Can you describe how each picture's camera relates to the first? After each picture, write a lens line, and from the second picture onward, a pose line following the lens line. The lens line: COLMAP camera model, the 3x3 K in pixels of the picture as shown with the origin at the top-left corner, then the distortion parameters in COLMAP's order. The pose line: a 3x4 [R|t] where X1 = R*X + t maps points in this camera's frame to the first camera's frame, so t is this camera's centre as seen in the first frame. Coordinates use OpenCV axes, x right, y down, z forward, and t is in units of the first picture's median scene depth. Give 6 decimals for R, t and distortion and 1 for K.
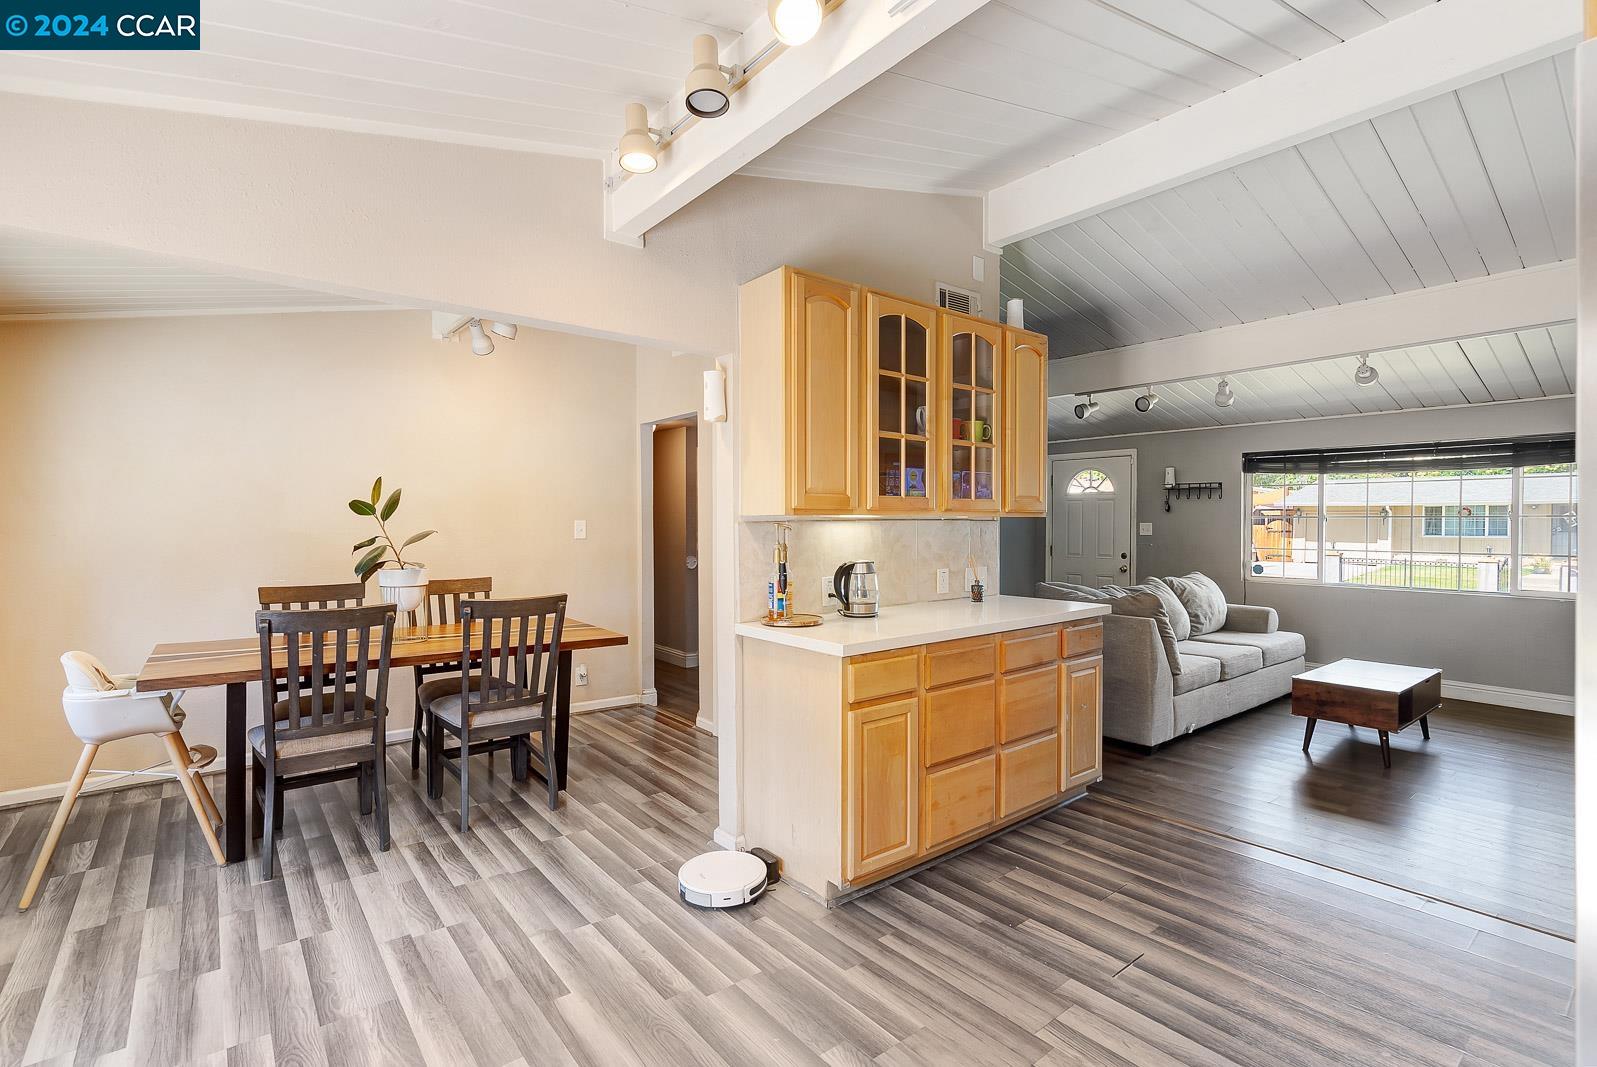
lens RADIAL K [[736.9, 0, 792.2], [0, 736.9, 531.8], [0, 0, 1]] dist [-0.002405, 0.000383]
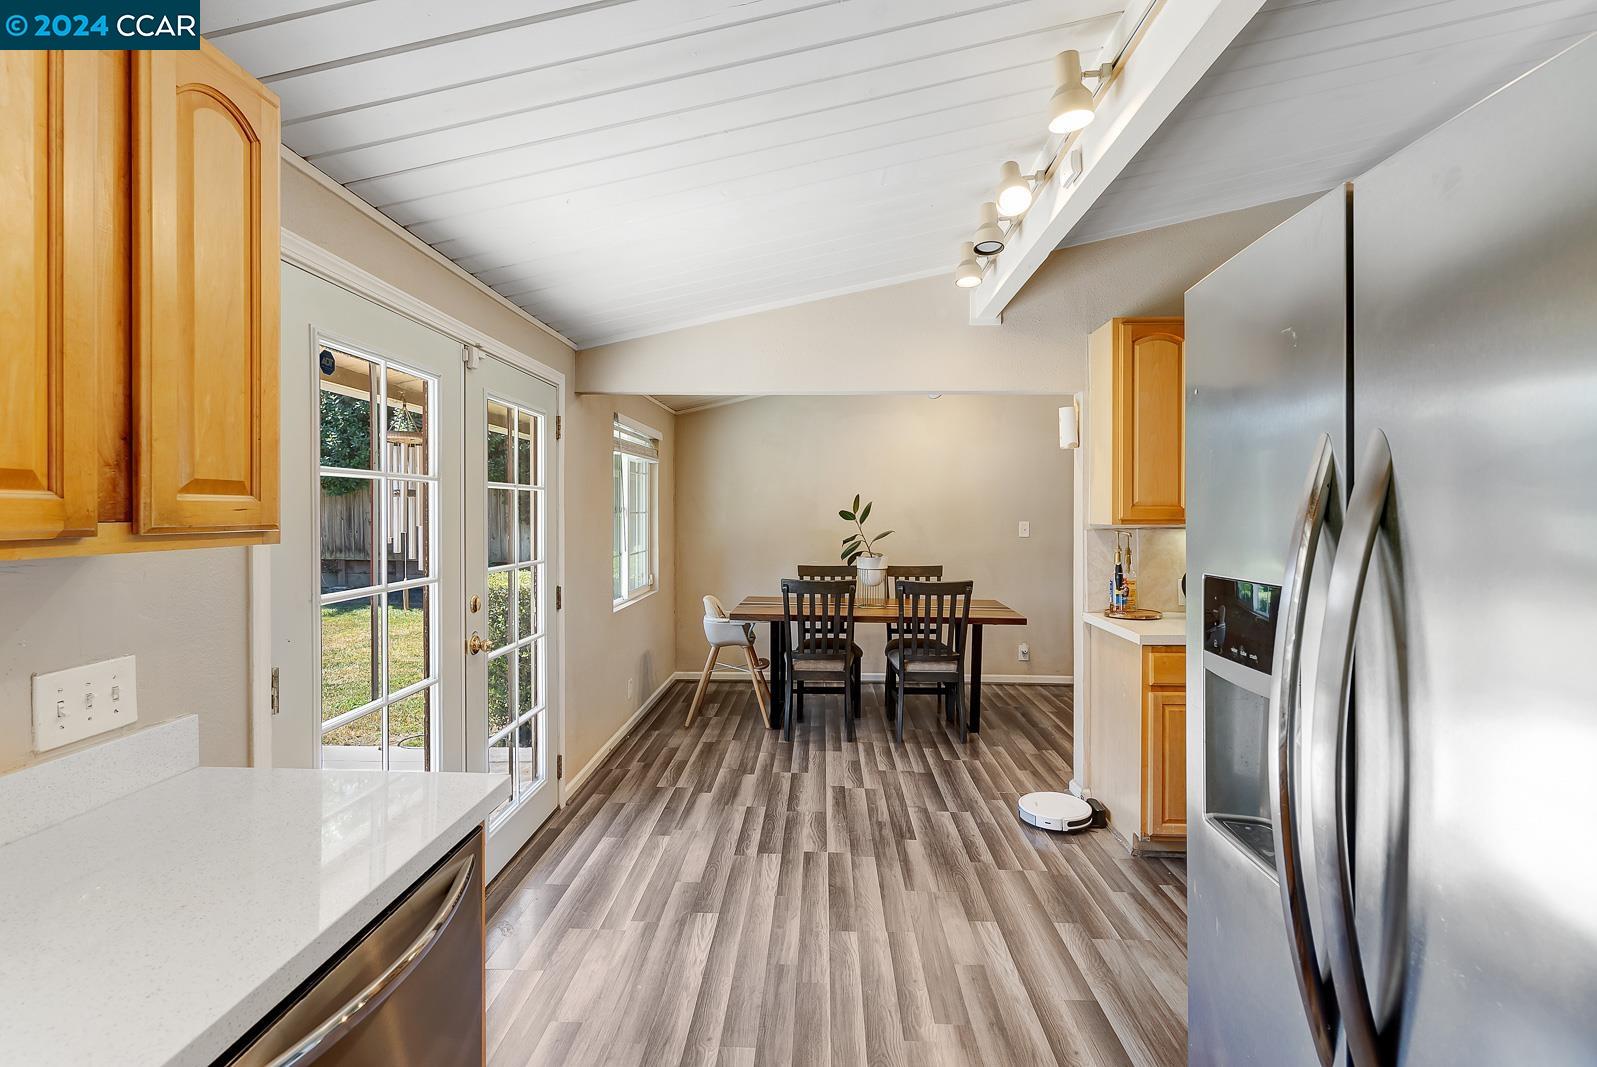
lens RADIAL K [[735.6, 0, 802.3], [0, 735.6, 513.7], [0, 0, 1]] dist [0.000079, 0.000164]
pose [[0.760722, -0.000184, -0.649078, 0.387254], [-0.008095, 0.999919, -0.009771, -0.024979], [0.649027, 0.012687, 0.760659, -0.244708]]
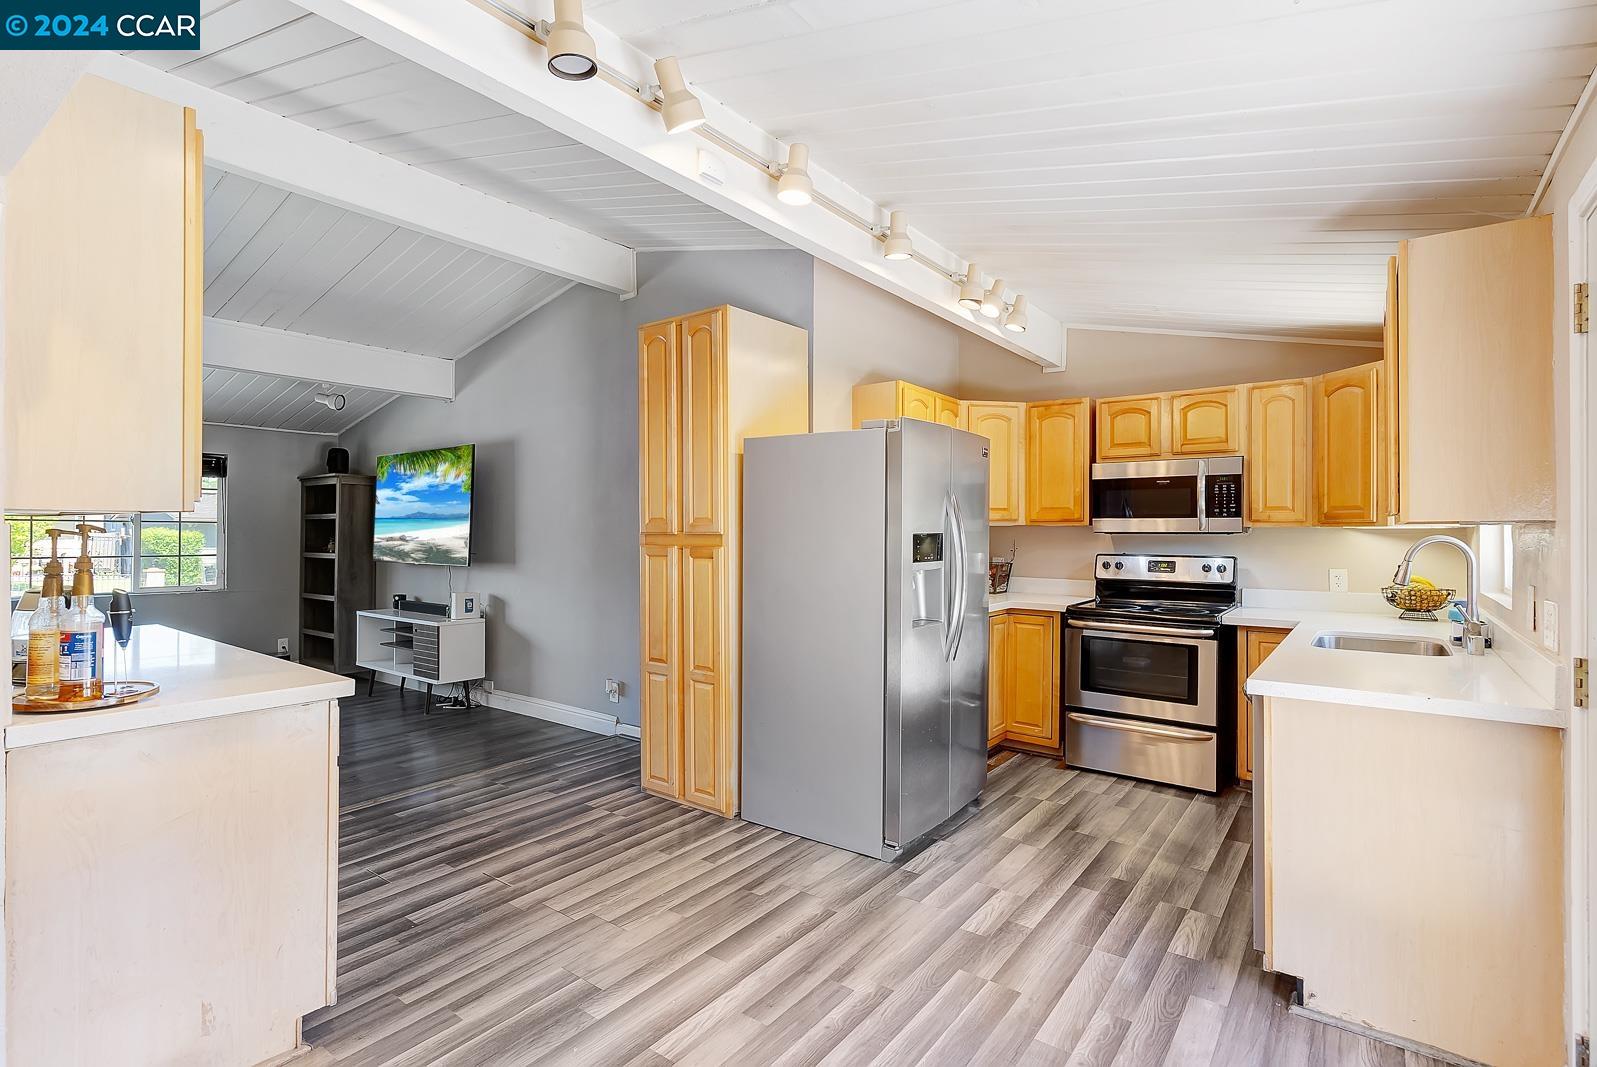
lens RADIAL K [[771.6, 0, 795.2], [0, 771.6, 524.1], [0, 0, 1]] dist [-0.001513, -0.000116]
pose [[-0.247667, 0.006266, 0.968825, -0.766332], [0.009329, 0.999948, -0.004083, -0.005231], [-0.968800, 0.008027, -0.247712, 0.671459]]
